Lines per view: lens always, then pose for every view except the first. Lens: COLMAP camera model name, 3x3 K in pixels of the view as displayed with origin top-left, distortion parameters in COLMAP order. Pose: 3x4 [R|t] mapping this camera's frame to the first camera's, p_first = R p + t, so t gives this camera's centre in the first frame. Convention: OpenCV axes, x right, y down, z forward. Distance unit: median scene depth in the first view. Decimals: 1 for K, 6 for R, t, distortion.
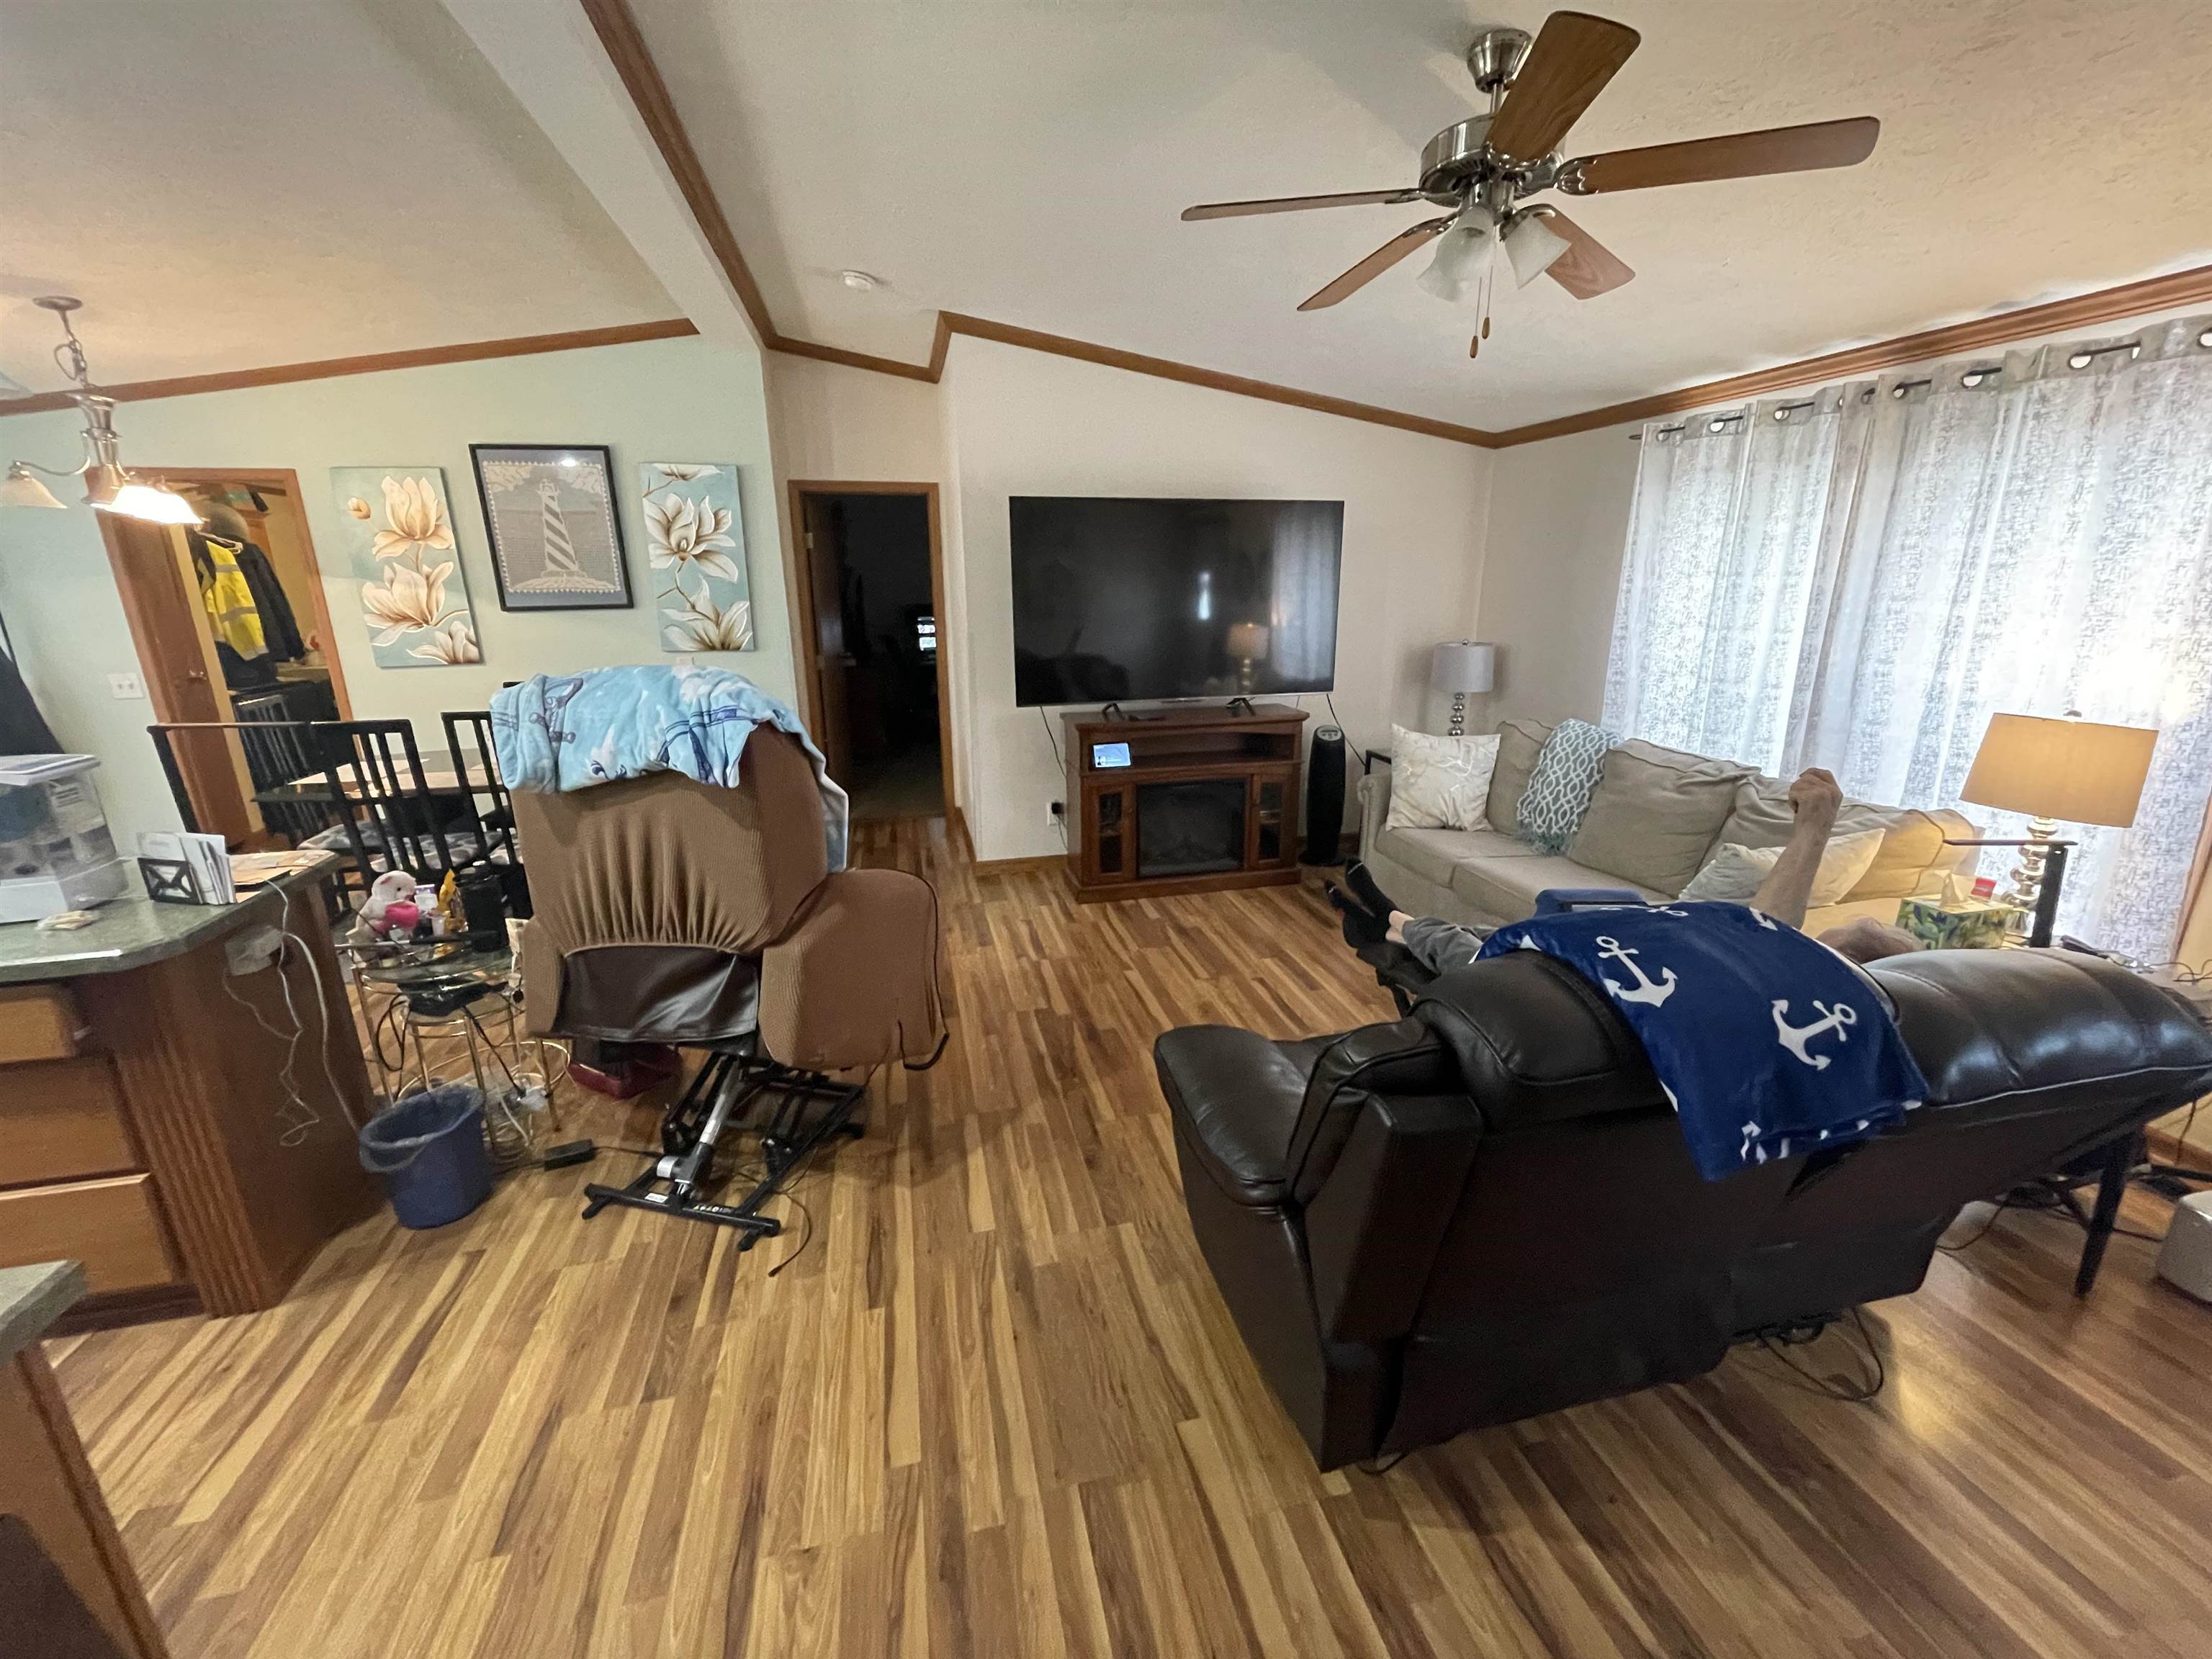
lens RADIAL K [[902.2, 0, 1107.4], [0, 902.2, 827.9], [0, 0, 1]] dist [-0.001323, -0.000555]
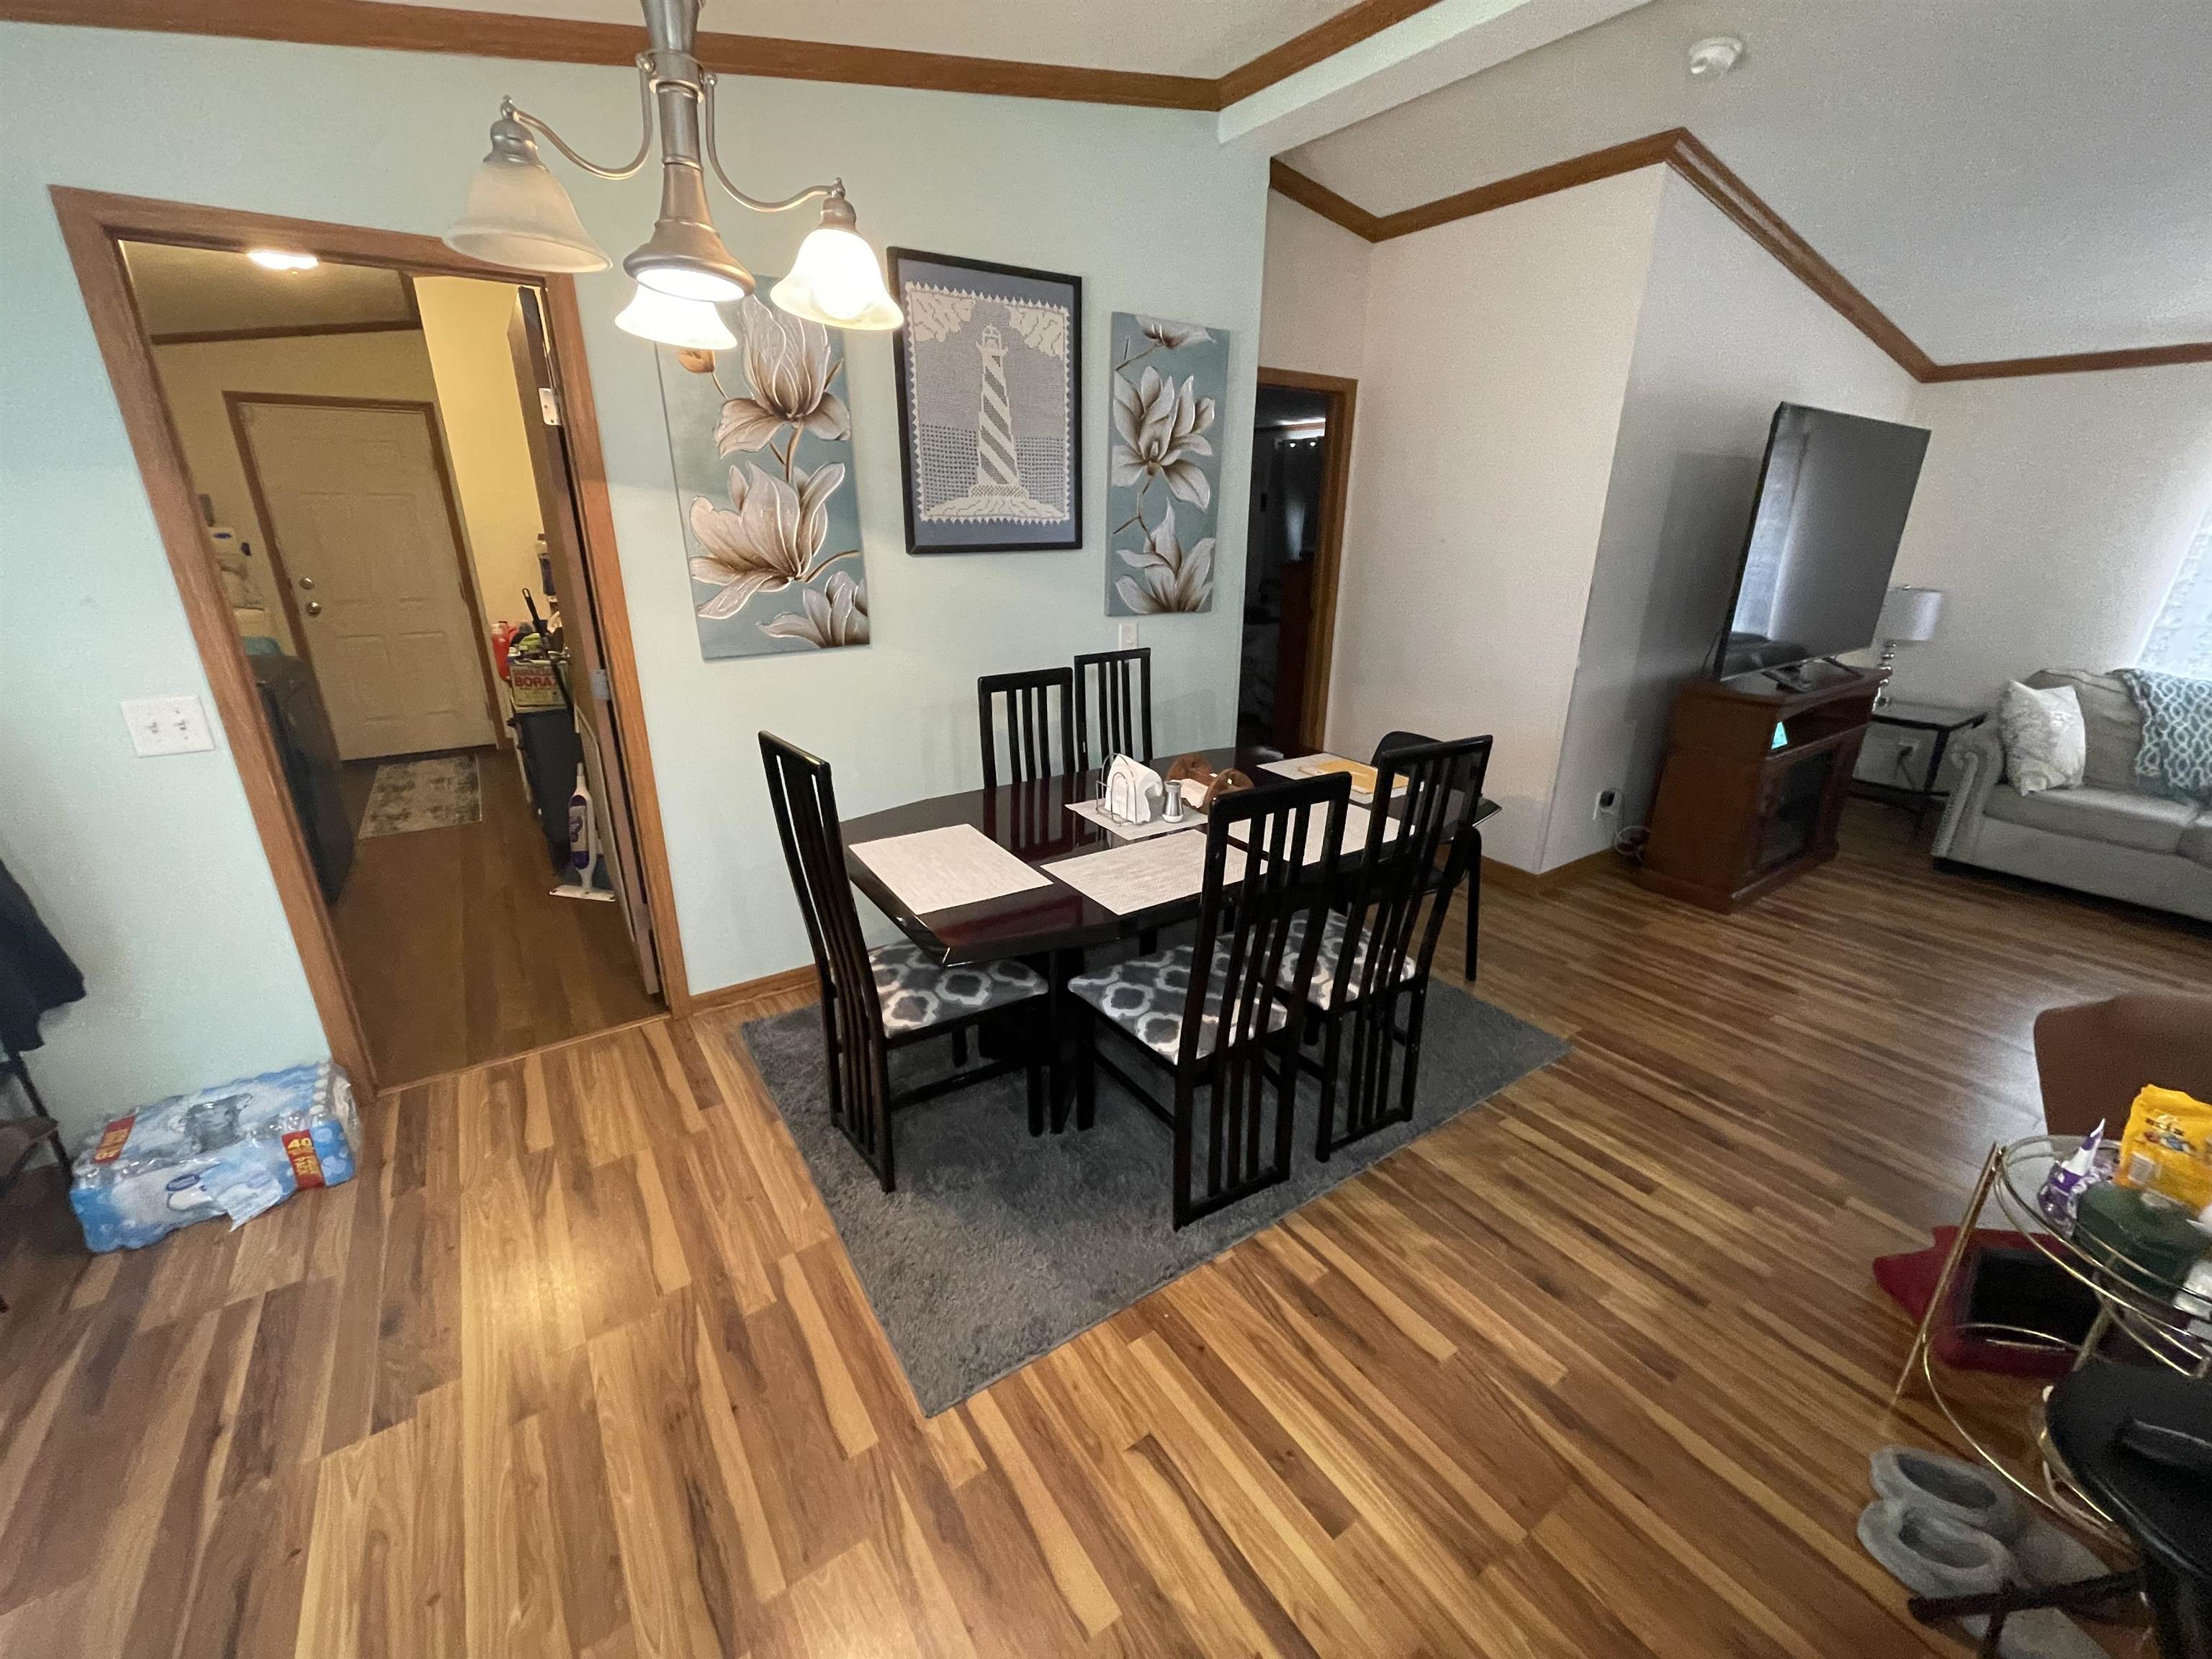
lens RADIAL K [[902.2, 0, 1109.6], [0, 902.2, 826.6], [0, 0, 1]] dist [-0.001323, -0.000555]
pose [[0.933816, -0.103602, 0.342424, -1.007254], [0.079175, 0.993264, 0.084599, -0.133929], [-0.348882, -0.051889, 0.935729, 0.515102]]
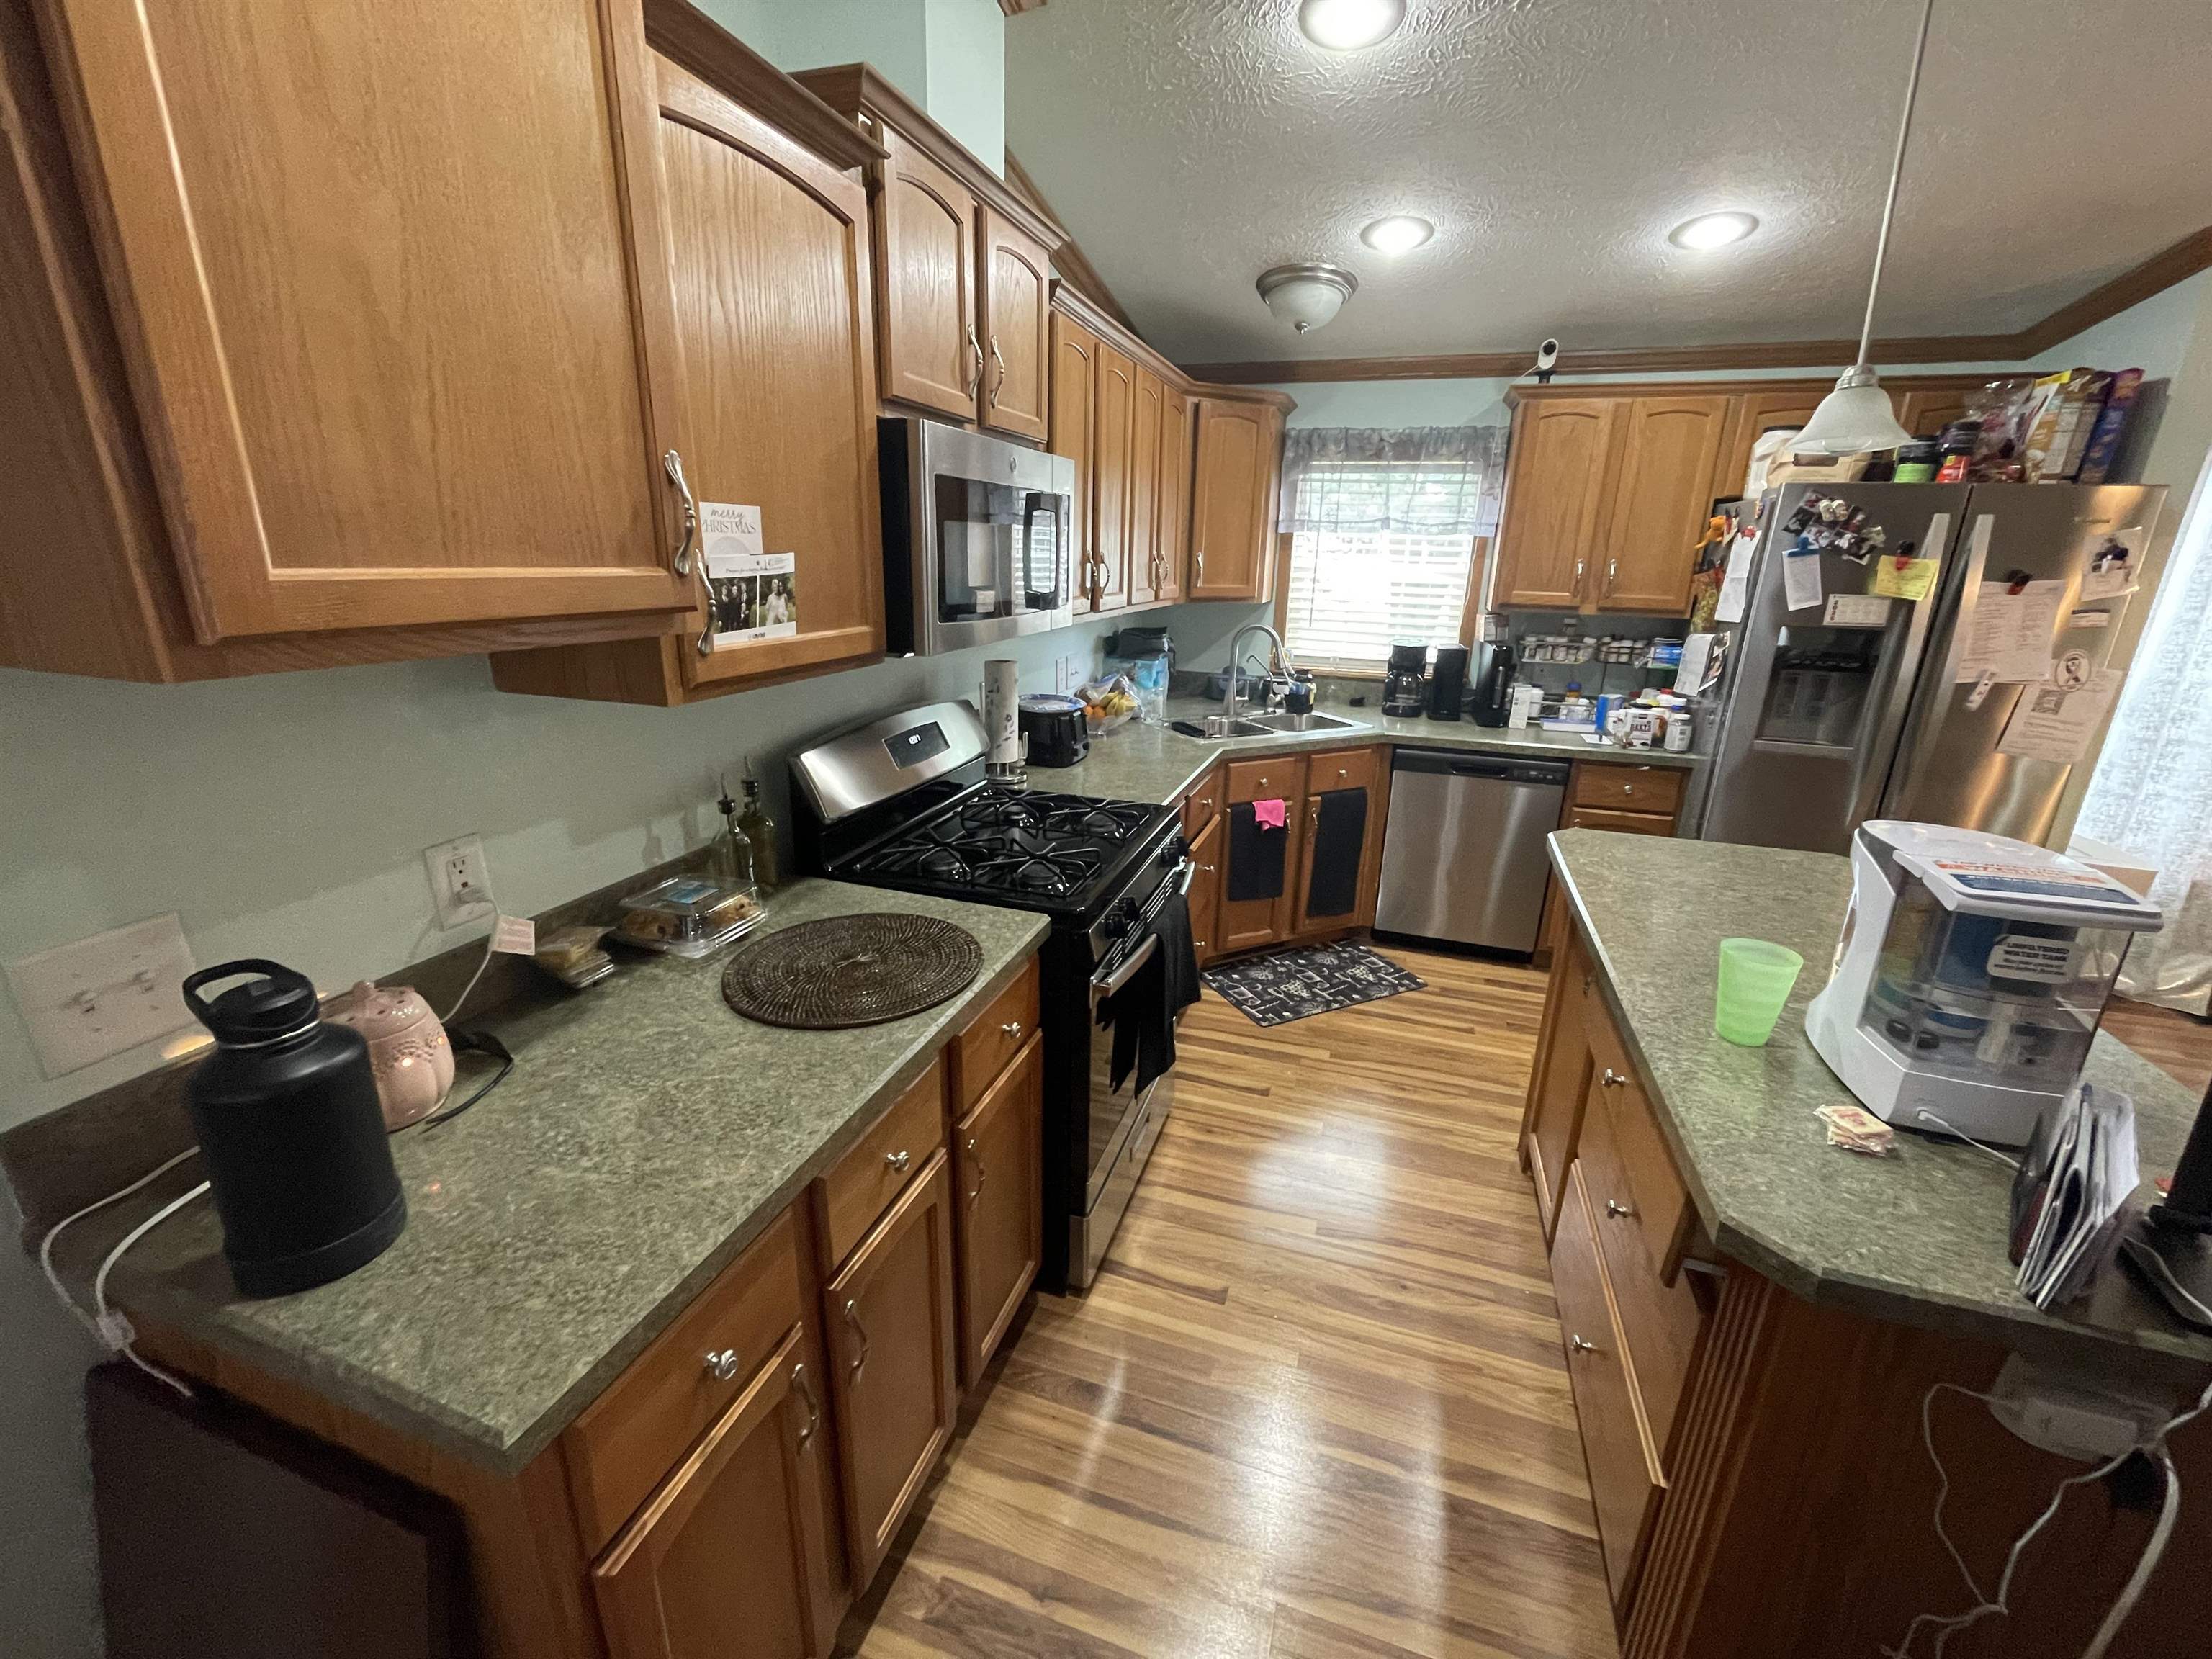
lens RADIAL K [[902.2, 0, 1108.4], [0, 902.2, 829.8], [0, 0, 1]] dist [-0.001323, -0.000555]
pose [[-0.519501, 0.253491, -0.816003, -0.235146], [-0.250260, 0.867966, 0.428959, -0.096079], [0.817000, 0.427057, -0.387470, 0.368520]]
